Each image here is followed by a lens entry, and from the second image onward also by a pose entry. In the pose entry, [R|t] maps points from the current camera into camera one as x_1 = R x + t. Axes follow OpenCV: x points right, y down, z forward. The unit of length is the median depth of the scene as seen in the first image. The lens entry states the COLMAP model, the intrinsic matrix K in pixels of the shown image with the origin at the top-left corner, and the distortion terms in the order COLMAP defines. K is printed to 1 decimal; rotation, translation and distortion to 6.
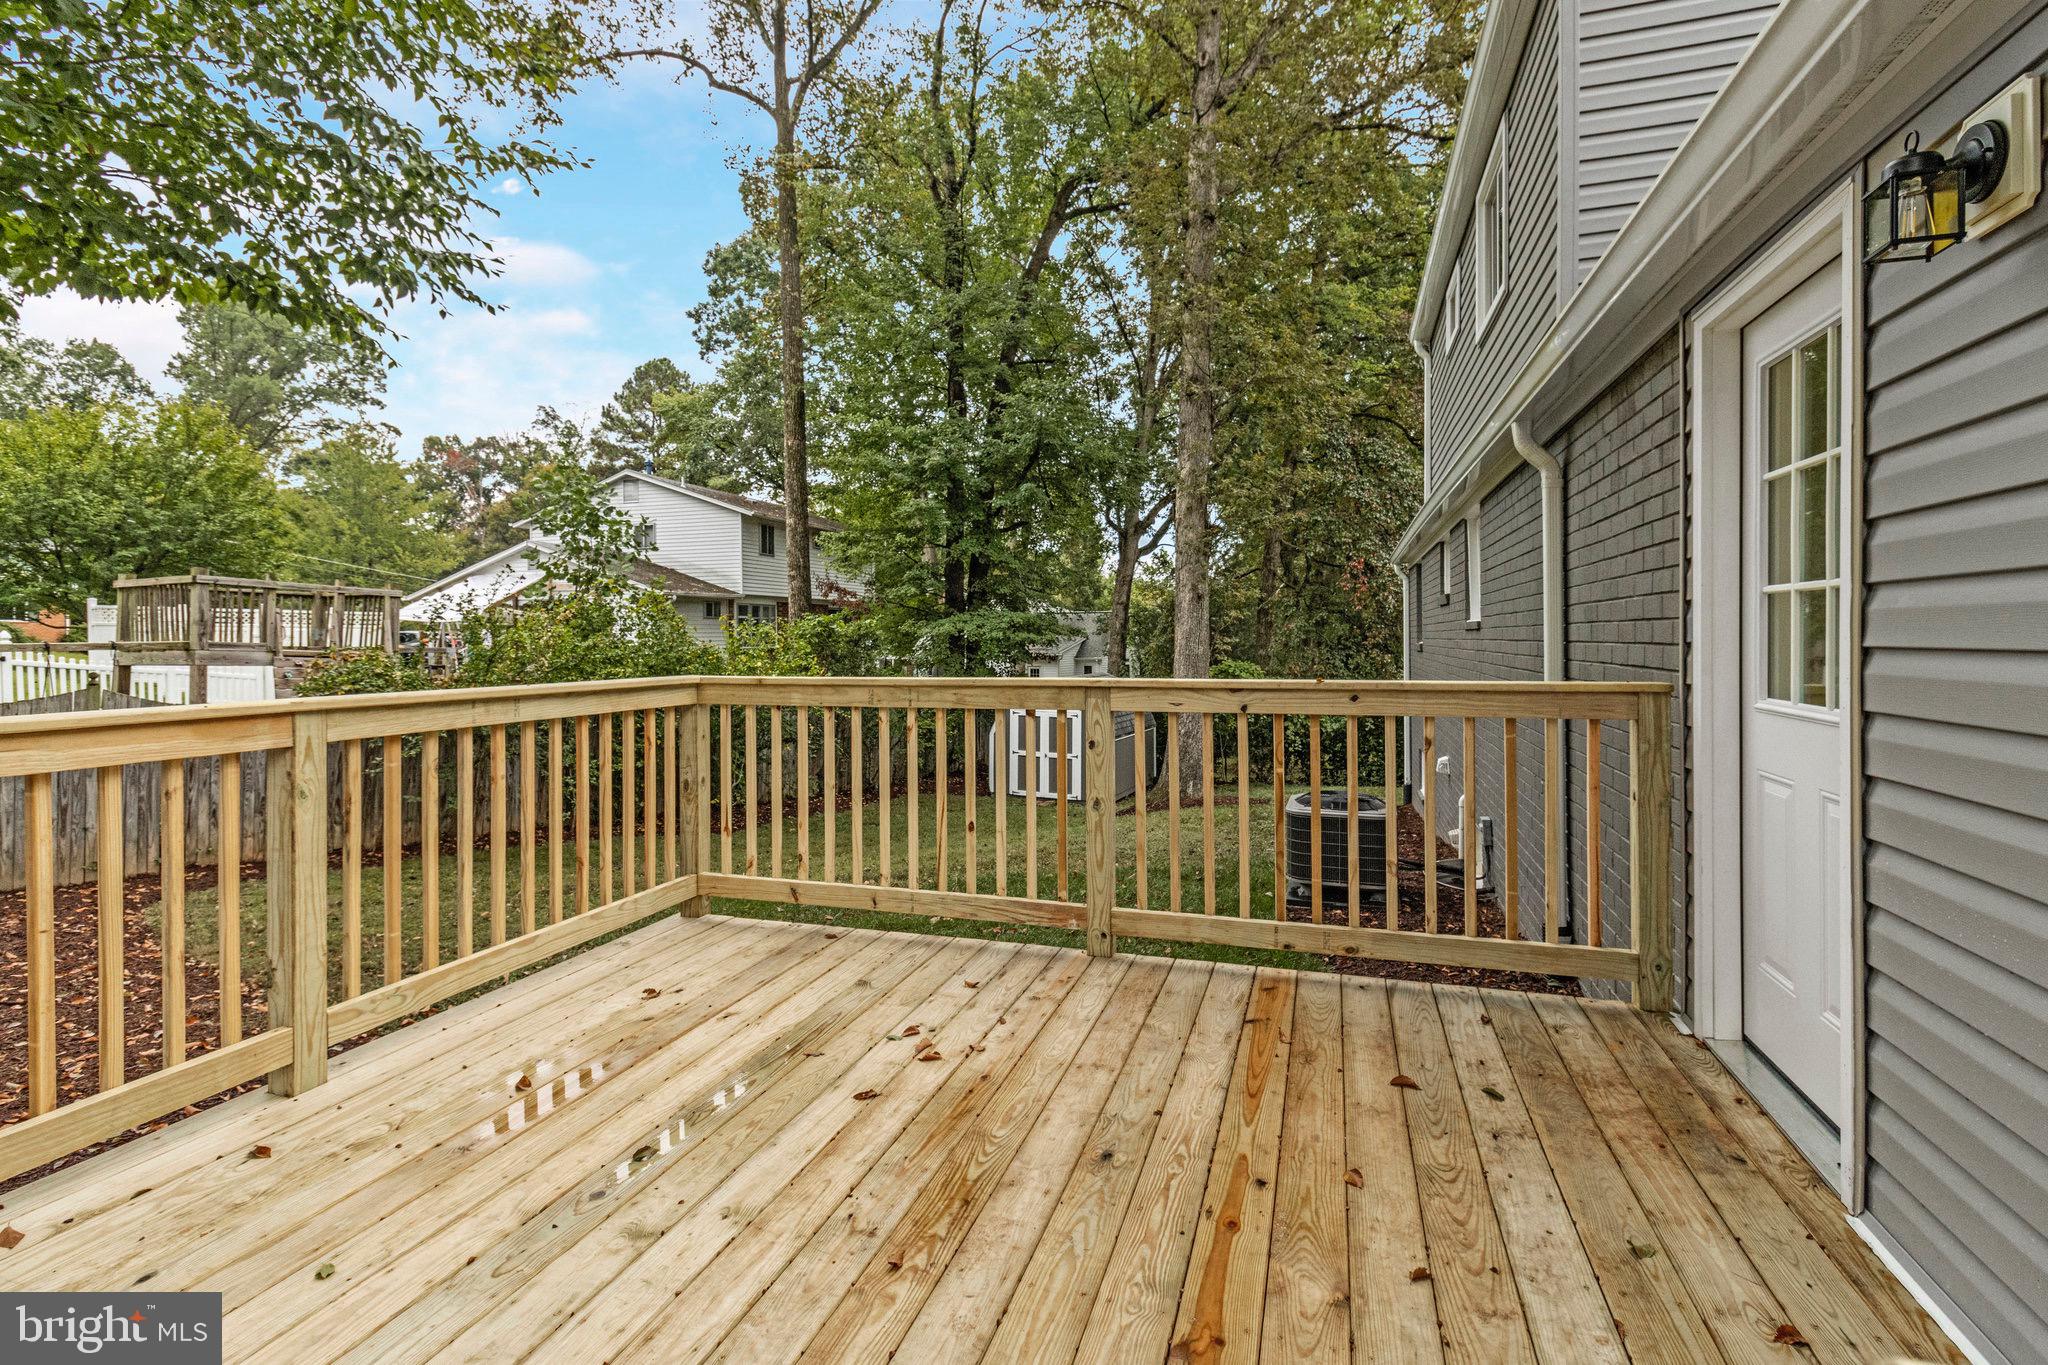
lens RADIAL K [[964.6, 0, 1032.9], [0, 964.6, 644.8], [0, 0, 1]] dist [0.000653, 0.000236]
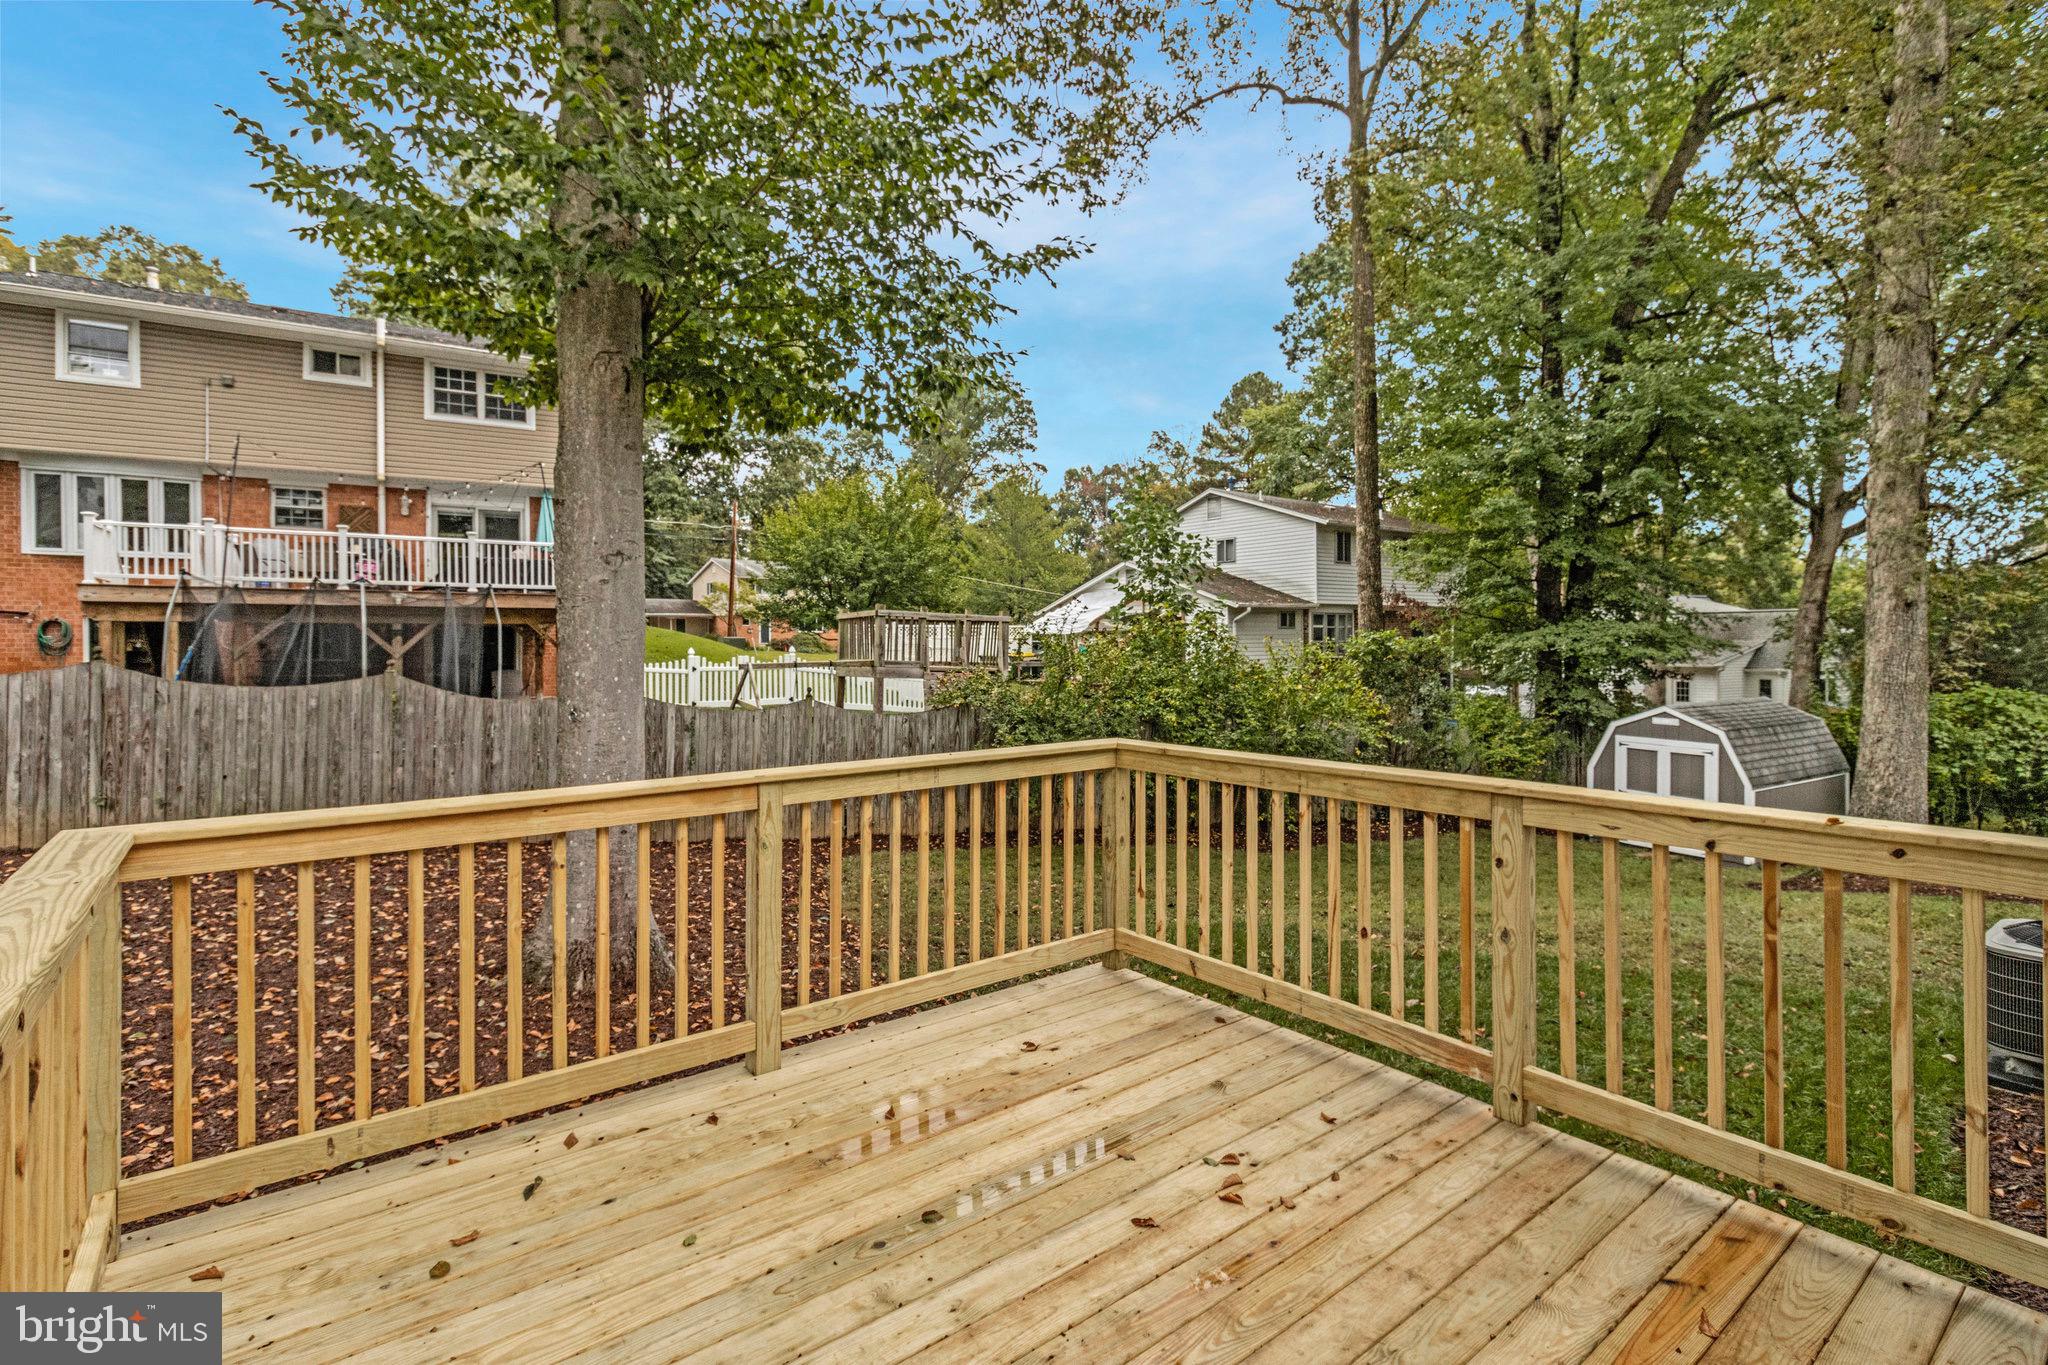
lens RADIAL K [[967.4, 0, 1031.1], [0, 967.4, 647.0], [0, 0, 1]] dist [0.002637, 0.000836]
pose [[0.823580, 0.003131, -0.567192, 0.026747], [-0.002123, 0.999995, 0.002437, -0.011151], [0.567196, -0.000802, 0.823582, 0.011448]]
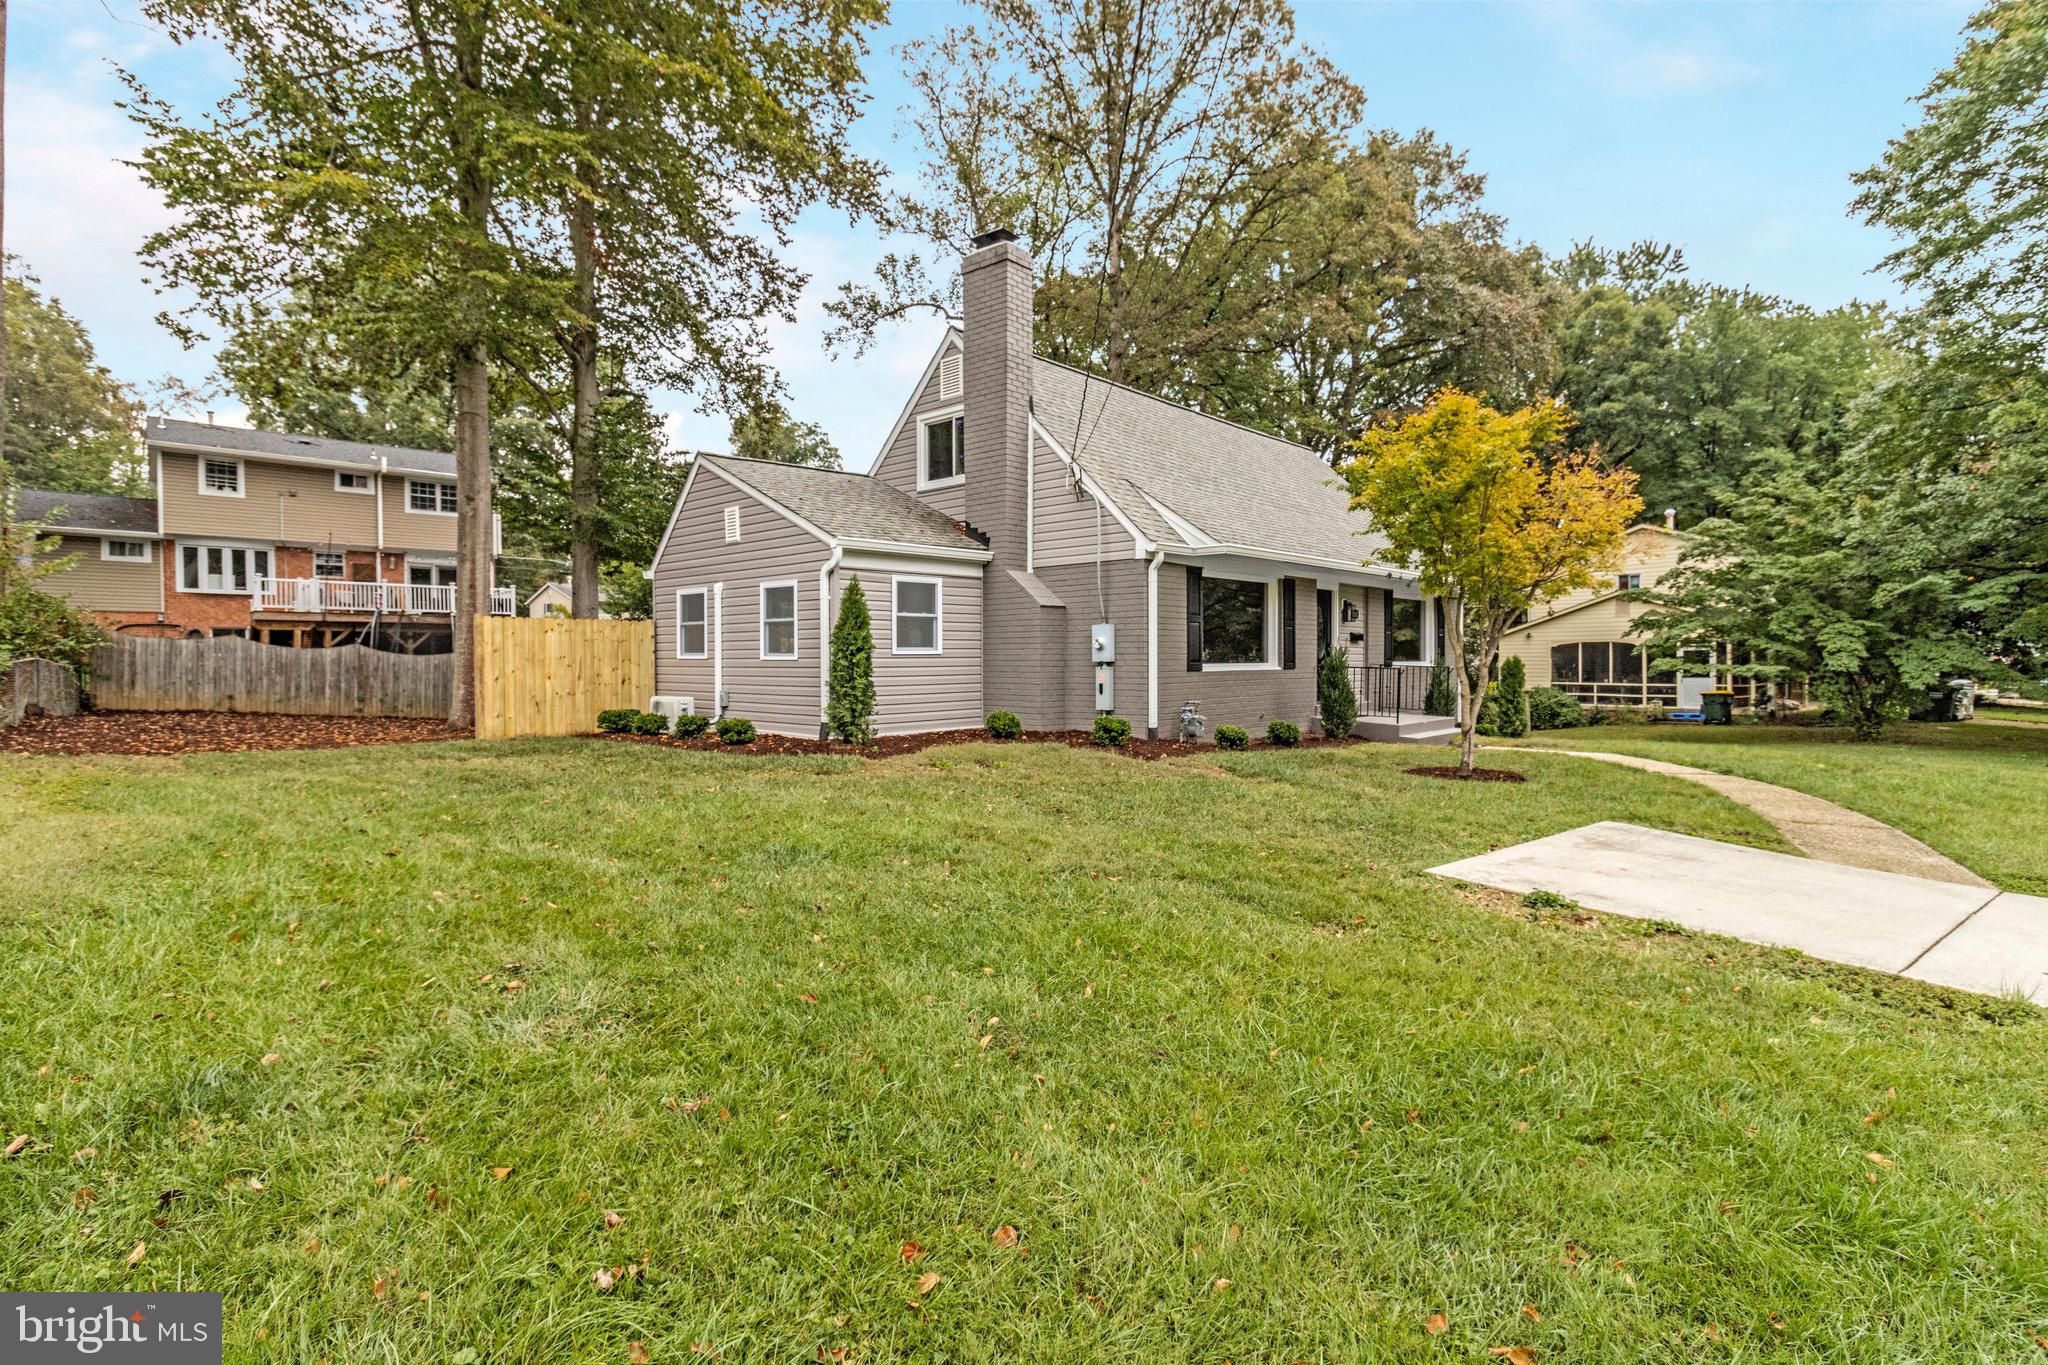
lens RADIAL K [[951.7, 0, 1026.9], [0, 951.7, 681.6], [0, 0, 1]] dist [0.001346, 0.000127]
pose [[0.906517, 0.009005, -0.422073, 0.500860], [-0.001933, 0.999851, 0.017181, 0.015072], [0.422164, -0.014759, 0.906399, -0.445218]]
